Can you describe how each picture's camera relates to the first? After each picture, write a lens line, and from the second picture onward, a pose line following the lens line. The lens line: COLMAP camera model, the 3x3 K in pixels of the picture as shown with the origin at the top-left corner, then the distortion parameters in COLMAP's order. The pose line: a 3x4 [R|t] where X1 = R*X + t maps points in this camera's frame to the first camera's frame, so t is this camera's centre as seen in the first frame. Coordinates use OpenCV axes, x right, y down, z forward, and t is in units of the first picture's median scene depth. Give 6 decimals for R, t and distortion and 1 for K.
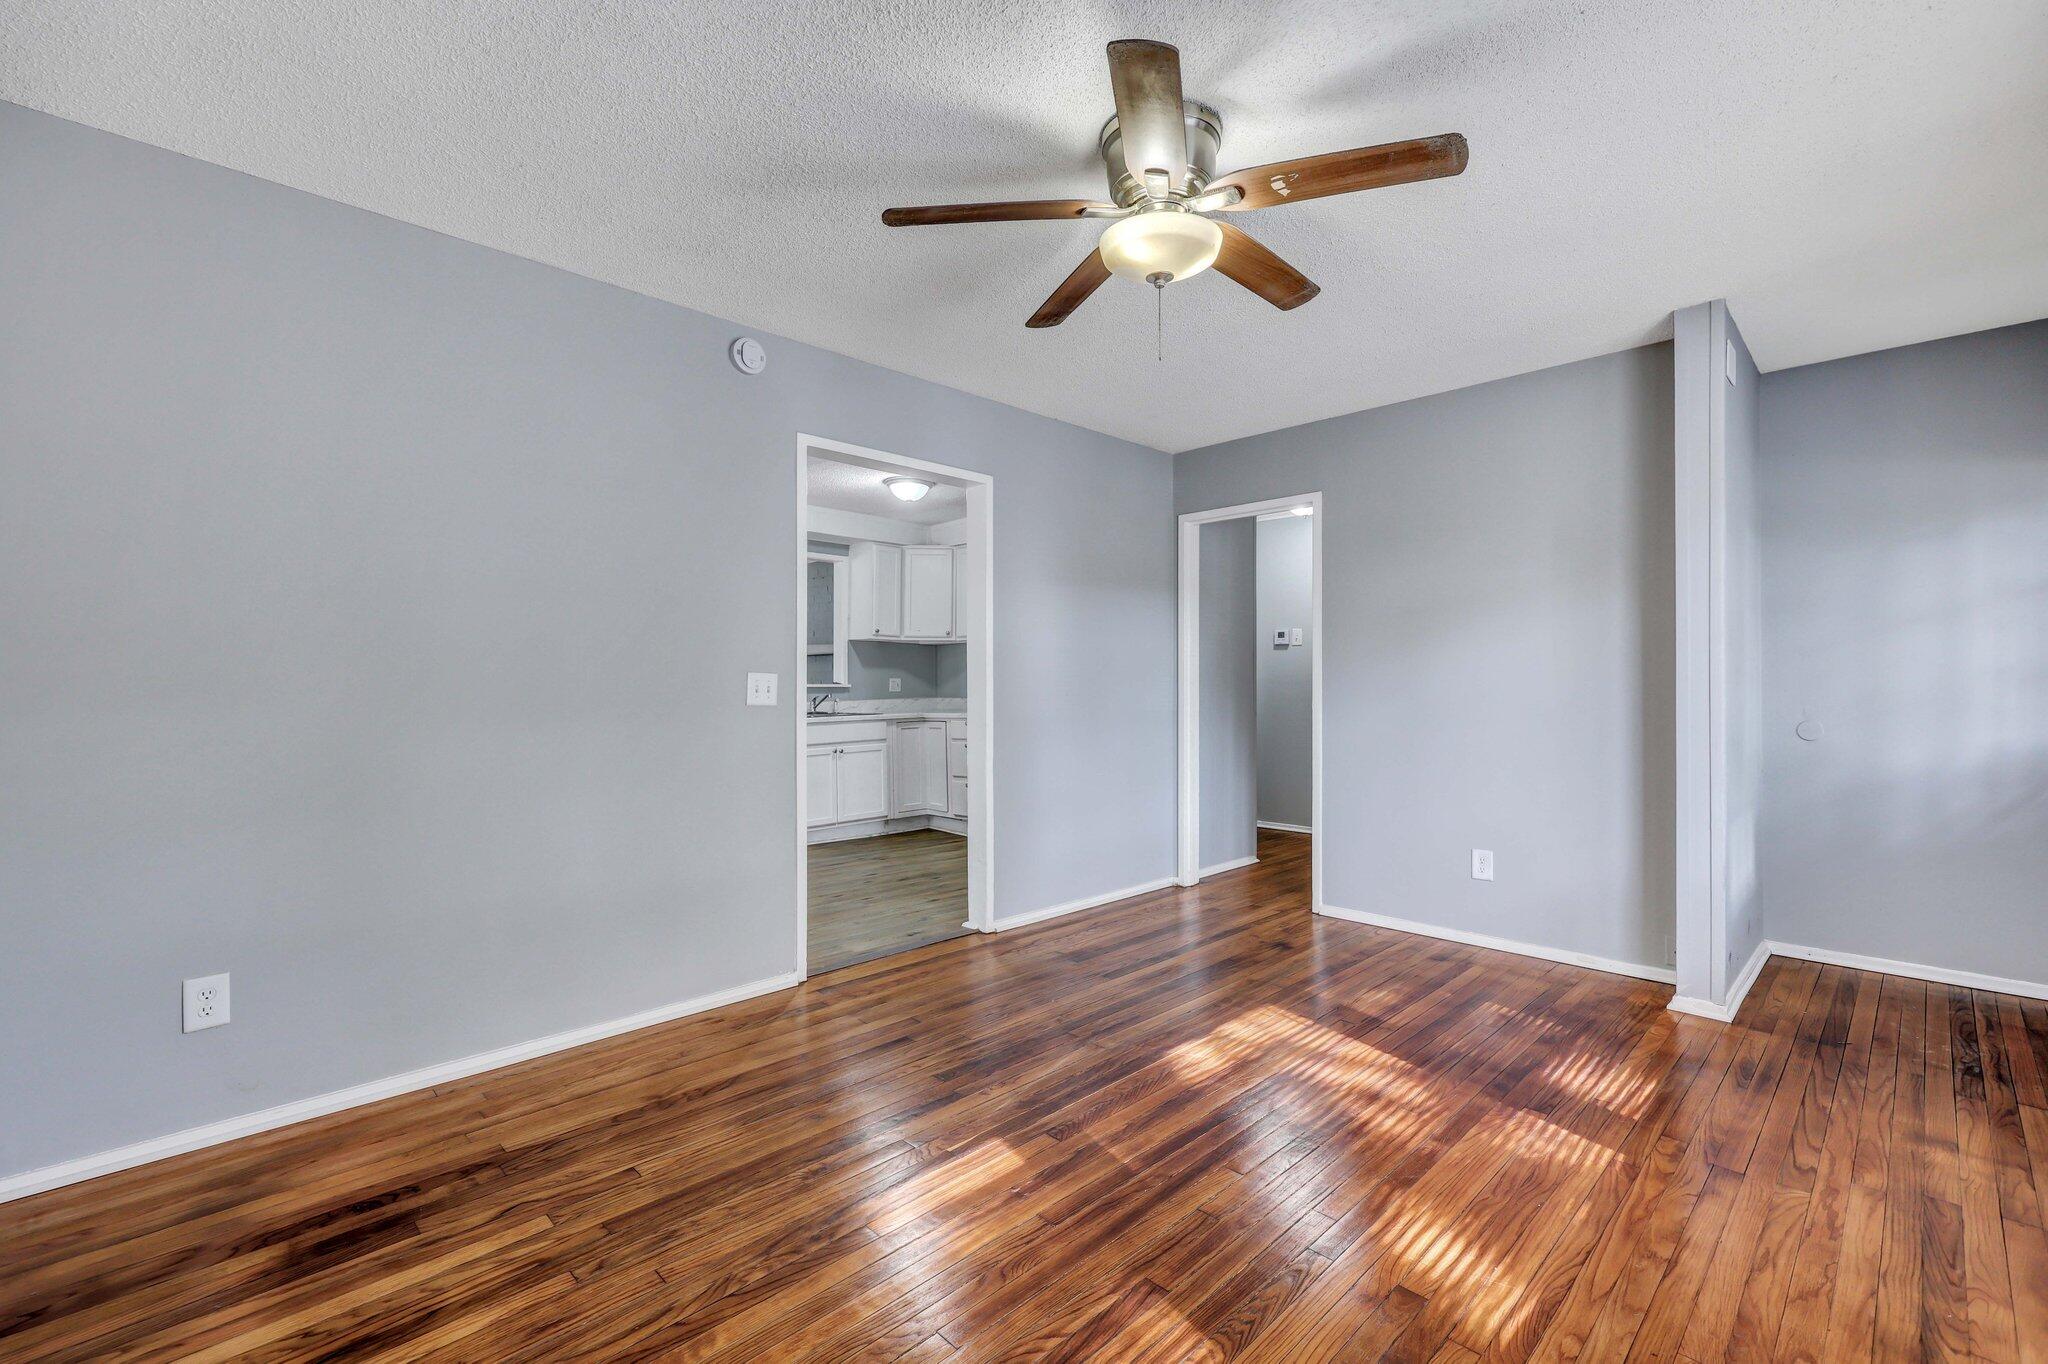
lens RADIAL K [[839.3, 0, 1026.2], [0, 839.3, 680.9], [0, 0, 1]] dist [0.002121, 0.000009]
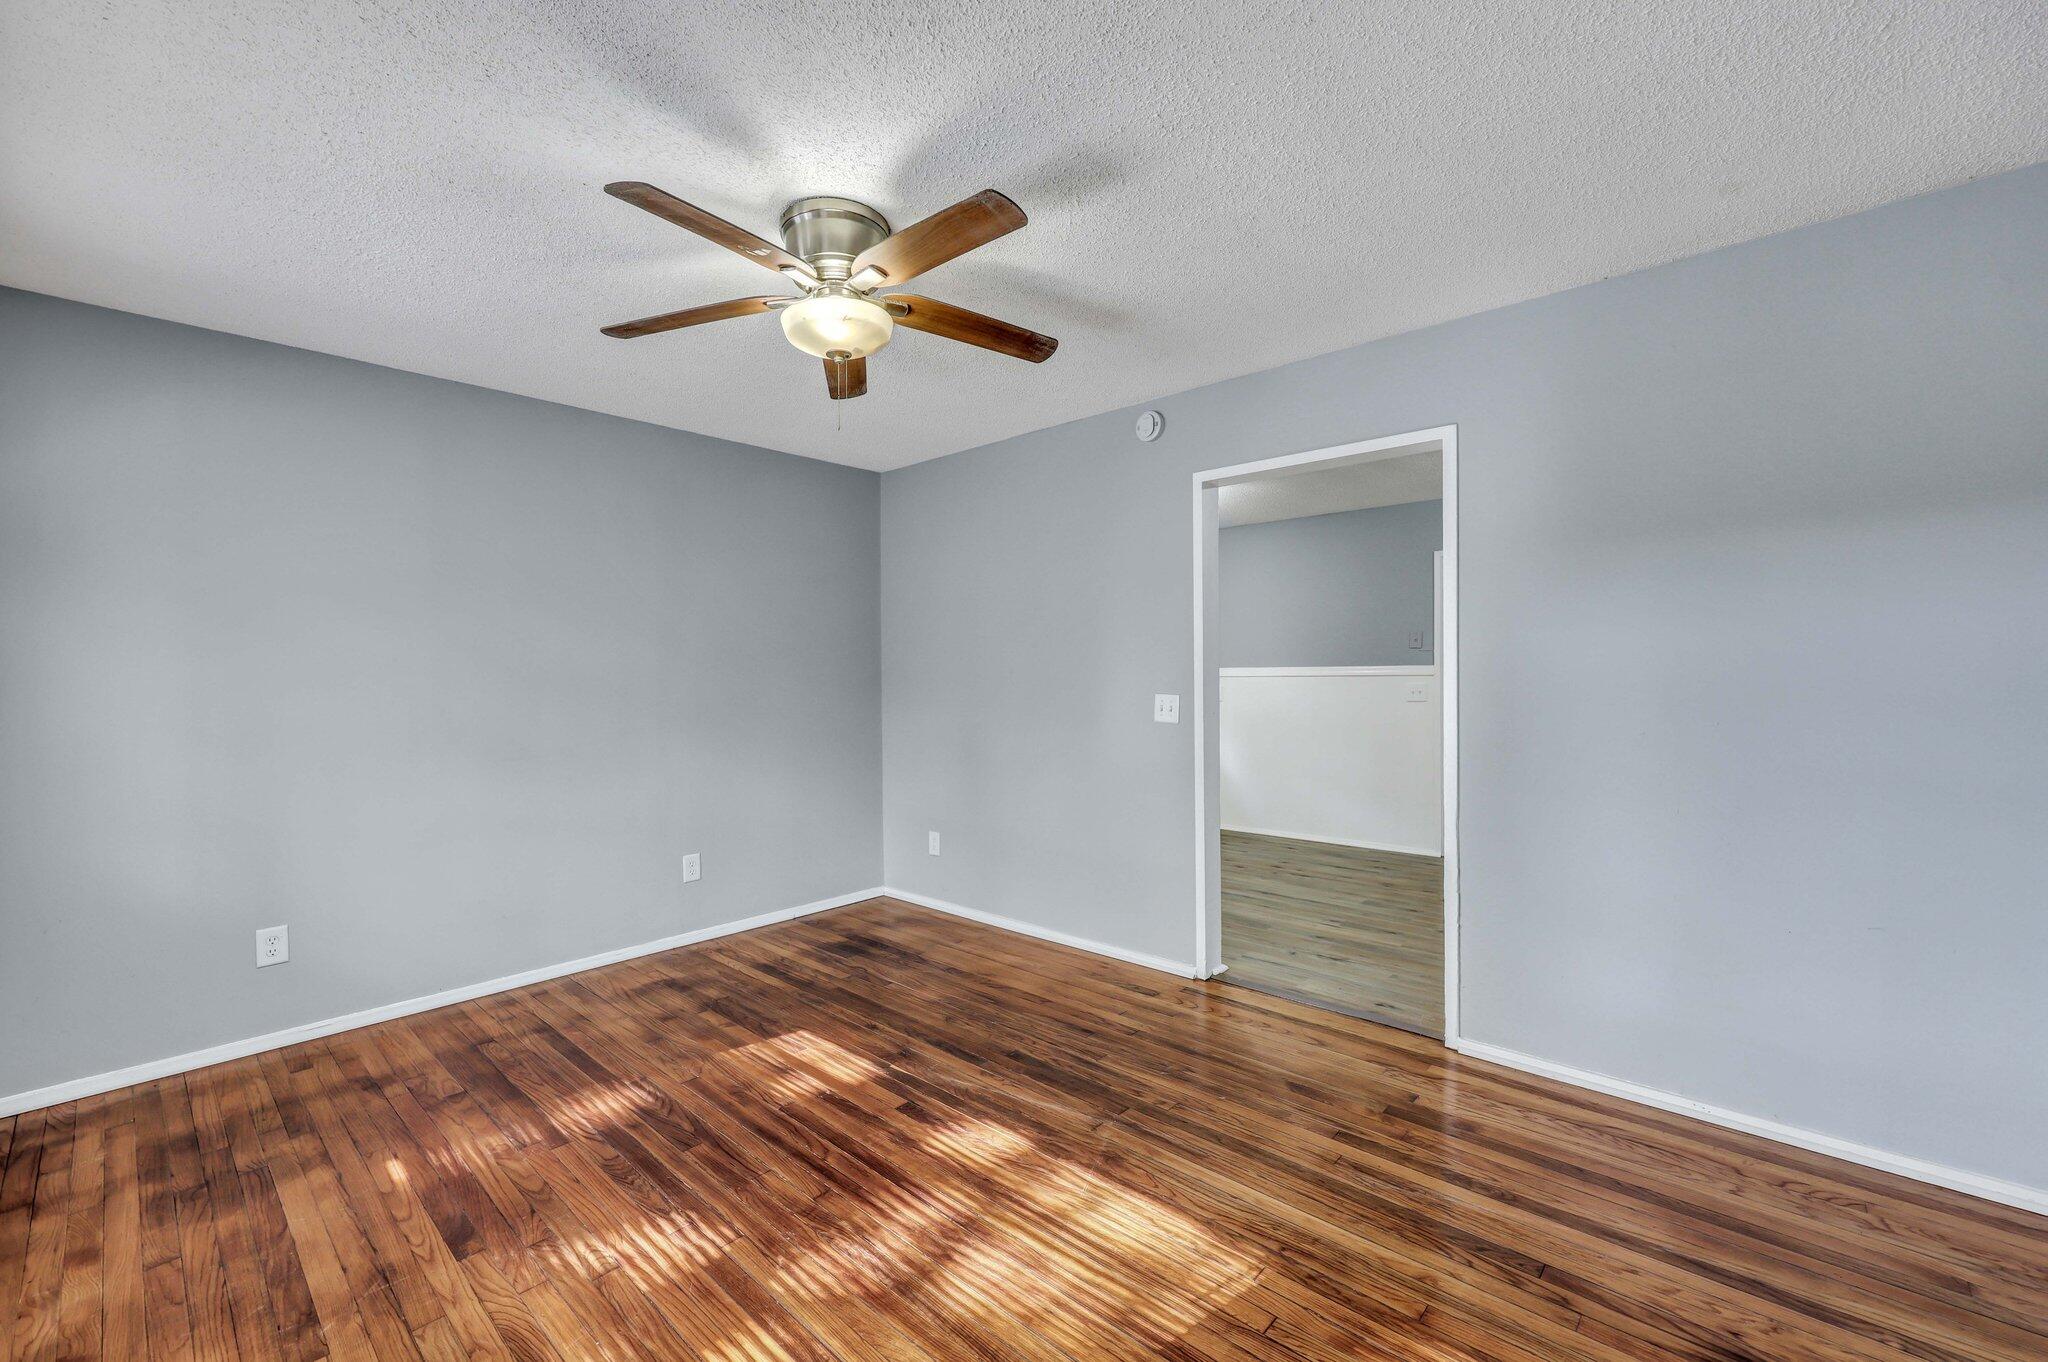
lens RADIAL K [[839.3, 0, 1078.0], [0, 839.3, 678.7], [0, 0, 1]] dist [0.002121, 0.000009]
pose [[0.115500, 0.006935, -0.993283, 1.081774], [0.002604, 0.999970, 0.007284, -0.052188], [0.993304, -0.003428, 0.115478, 0.984697]]
